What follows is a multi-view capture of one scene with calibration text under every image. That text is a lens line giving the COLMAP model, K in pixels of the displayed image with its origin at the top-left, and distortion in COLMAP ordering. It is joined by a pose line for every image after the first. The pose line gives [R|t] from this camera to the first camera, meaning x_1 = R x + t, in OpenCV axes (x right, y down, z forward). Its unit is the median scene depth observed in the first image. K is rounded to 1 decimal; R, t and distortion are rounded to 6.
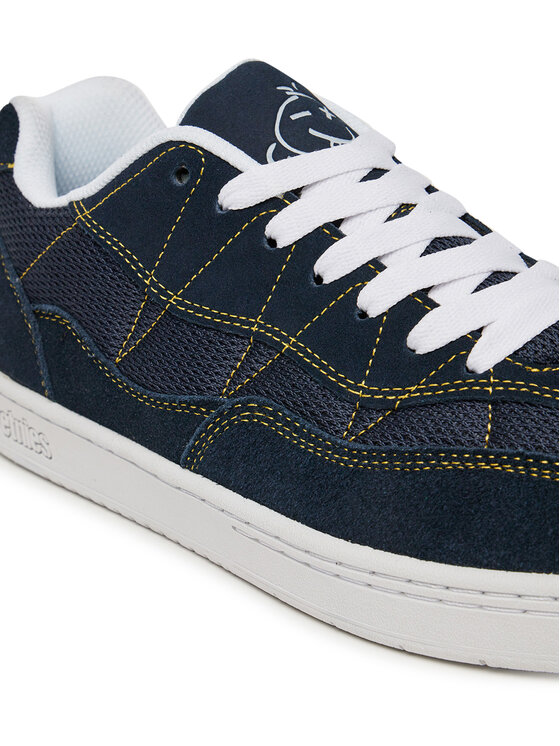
lens RADIAL K [[1628.2, 0, 279.9], [0, 1628.2, 369.3], [0, 0, 1]] dist [-0.075014, 0.000000]
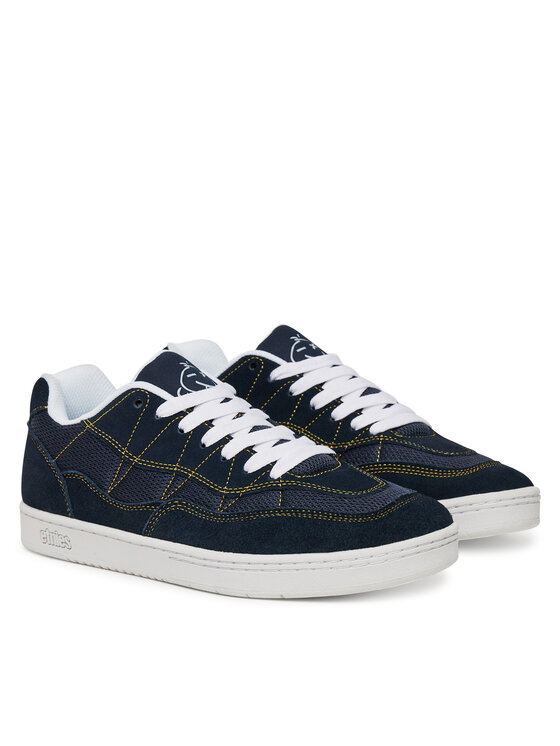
lens RADIAL K [[2151.7, 0, 279.9], [0, 2151.7, 373.6], [0, 0, 1]] dist [-0.696919, 0.000000]
pose [[0.994652, -0.024920, 0.100230, -0.163026], [0.044114, 0.979987, -0.194113, 0.419861], [-0.093387, 0.197496, 0.975845, -1.887698]]
